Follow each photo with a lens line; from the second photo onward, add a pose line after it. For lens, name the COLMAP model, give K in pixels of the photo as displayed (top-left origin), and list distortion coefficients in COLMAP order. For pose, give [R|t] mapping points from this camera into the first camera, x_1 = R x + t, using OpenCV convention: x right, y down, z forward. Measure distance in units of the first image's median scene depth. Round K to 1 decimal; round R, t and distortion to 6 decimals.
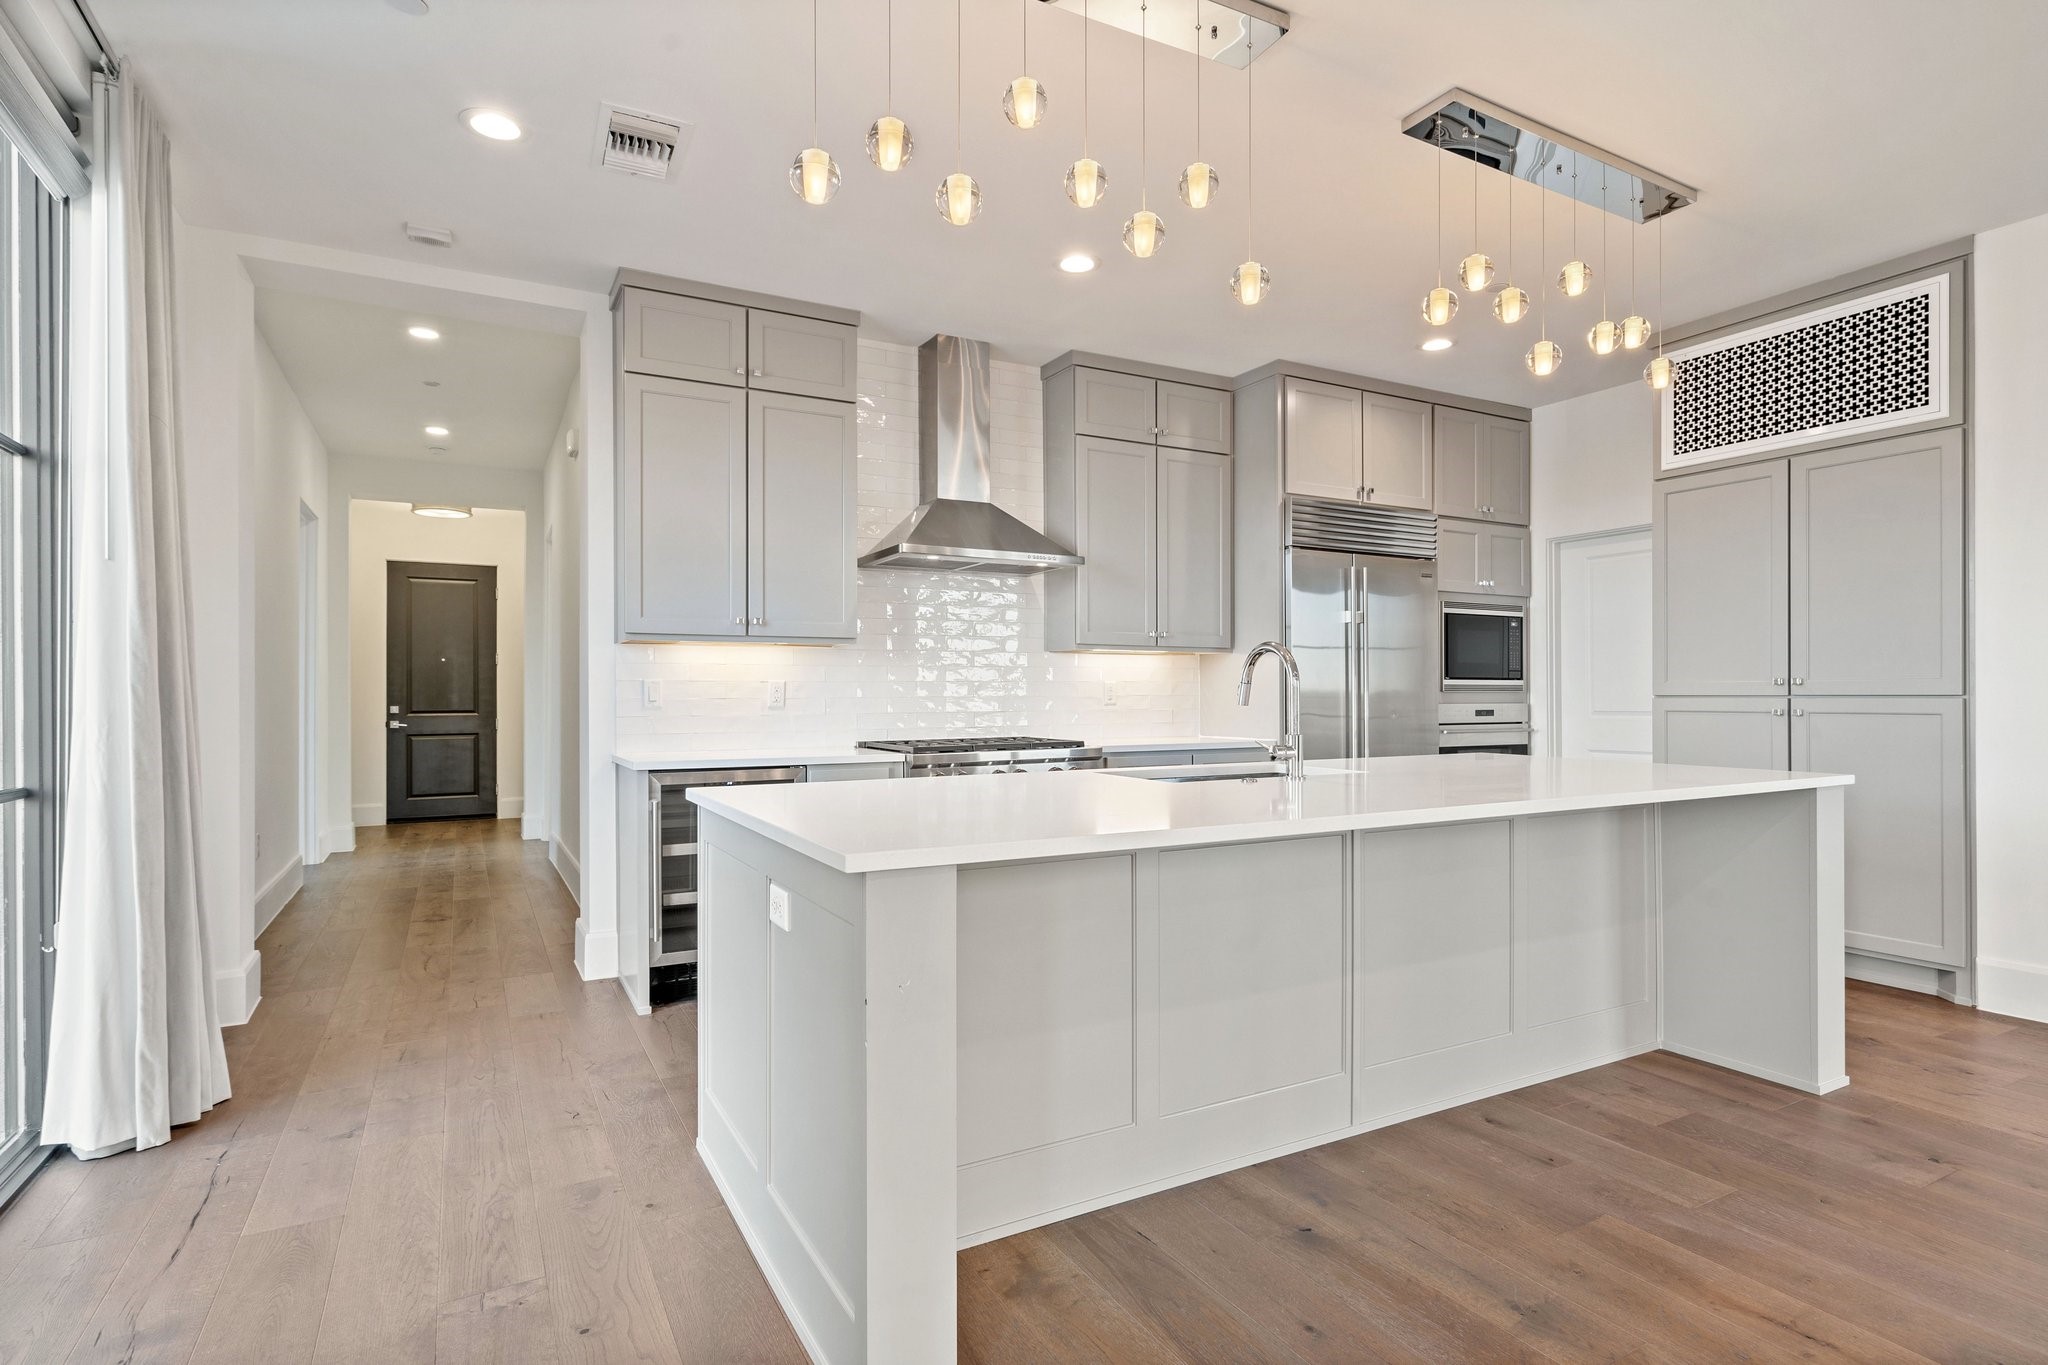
lens RADIAL K [[1036.1, 0, 1024.6], [0, 1036.1, 690.8], [0, 0, 1]] dist [0.000649, 0.002698]
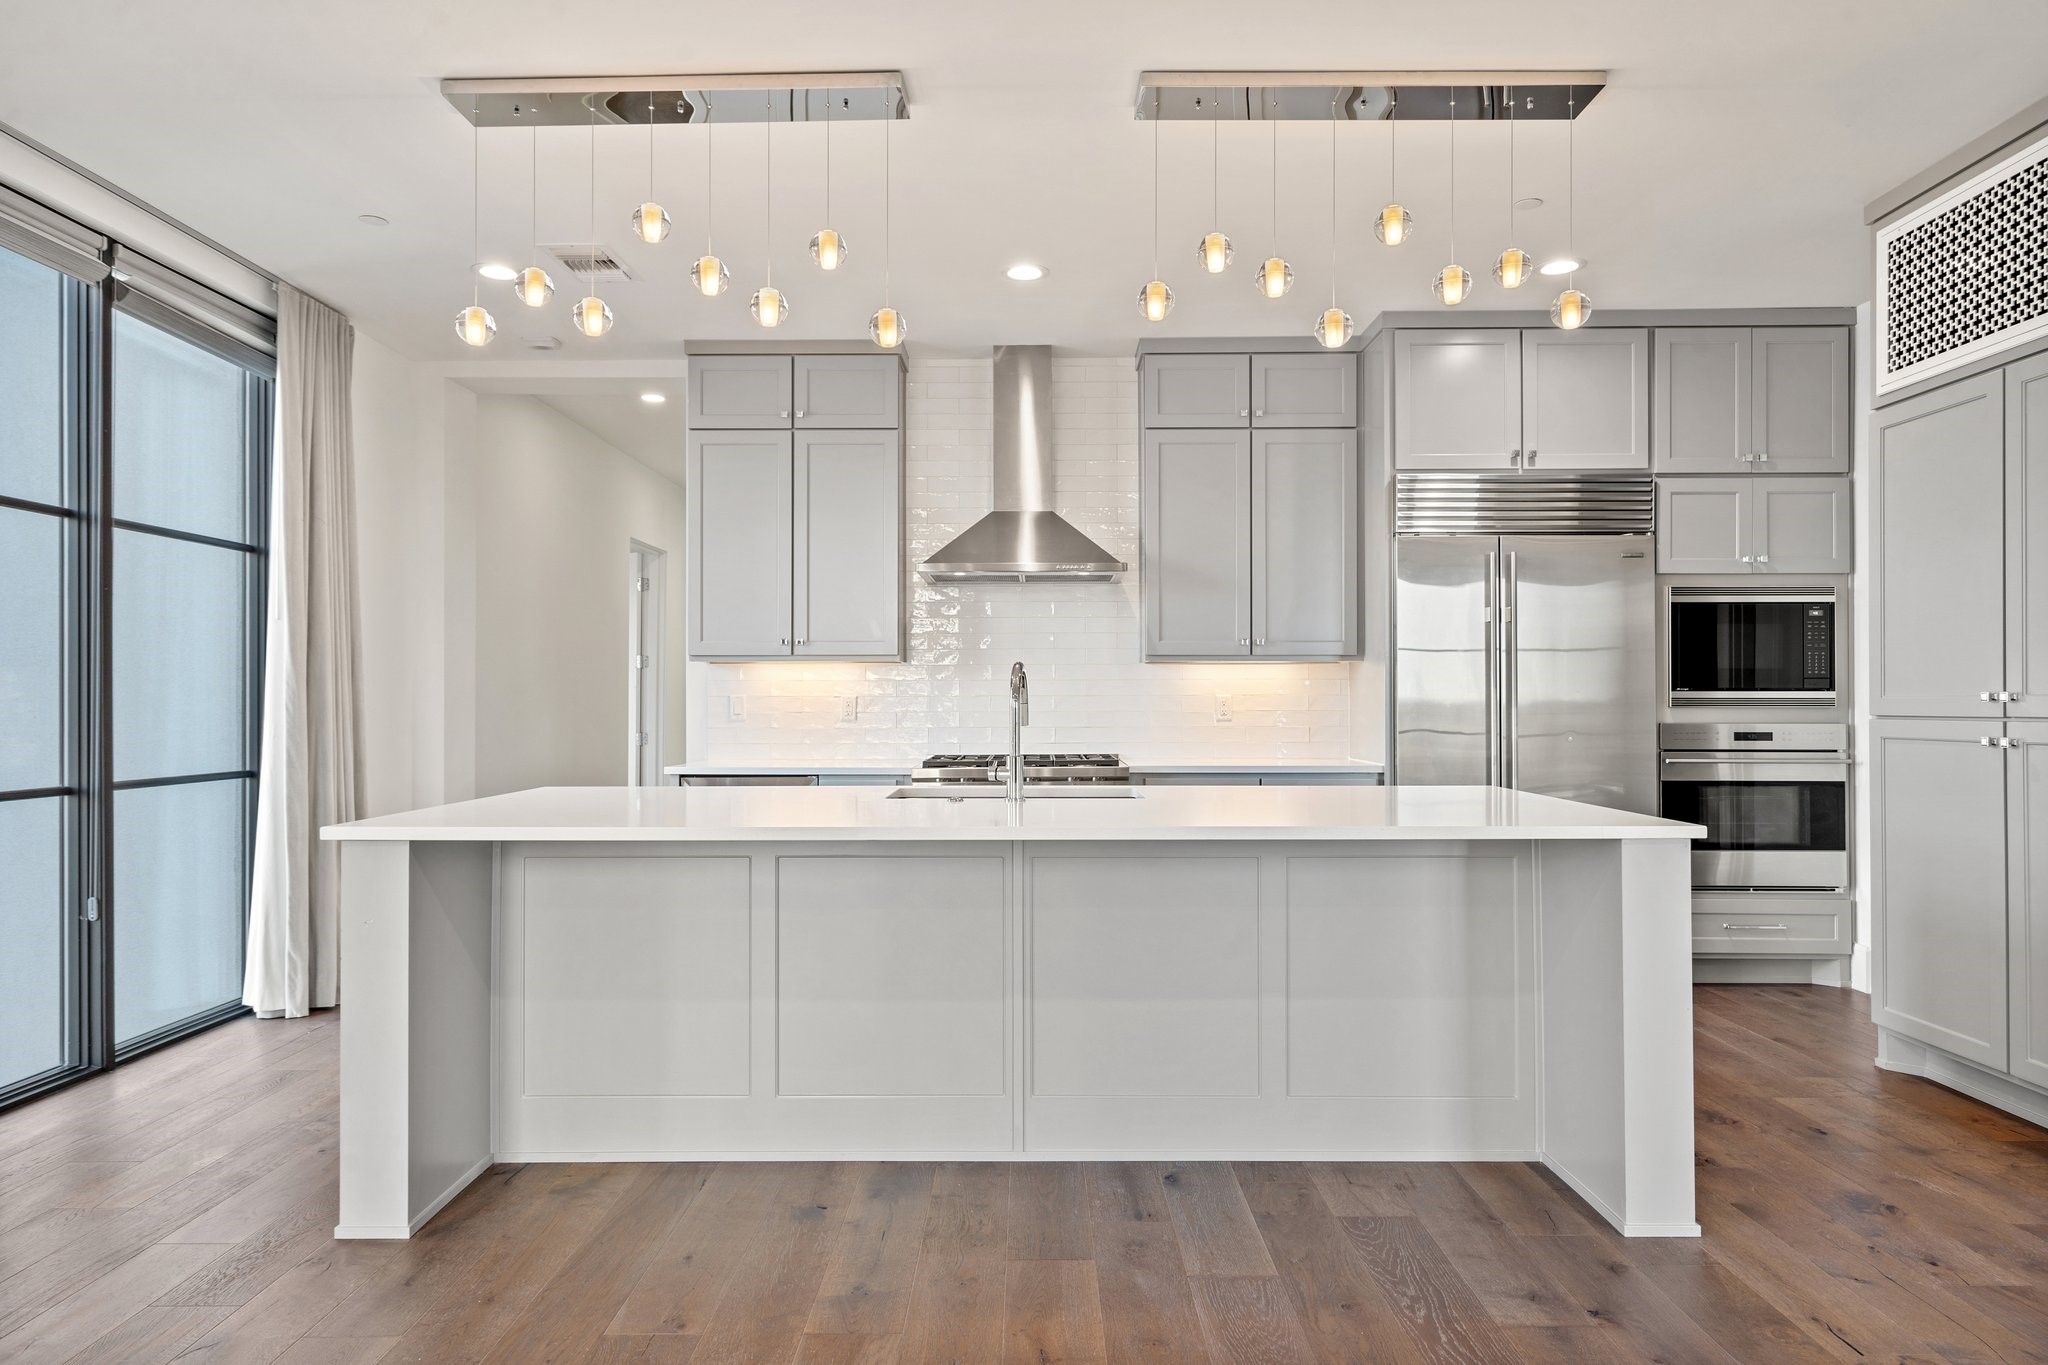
lens RADIAL K [[1231.8, 0, 1020.2], [0, 1231.8, 686.5], [0, 0, 1]] dist [0.014510, -0.004442]
pose [[0.873561, -0.003810, -0.486699, 0.528927], [-0.000212, 0.999966, -0.008210, -0.008190], [0.486714, 0.007275, 0.873531, -0.018232]]
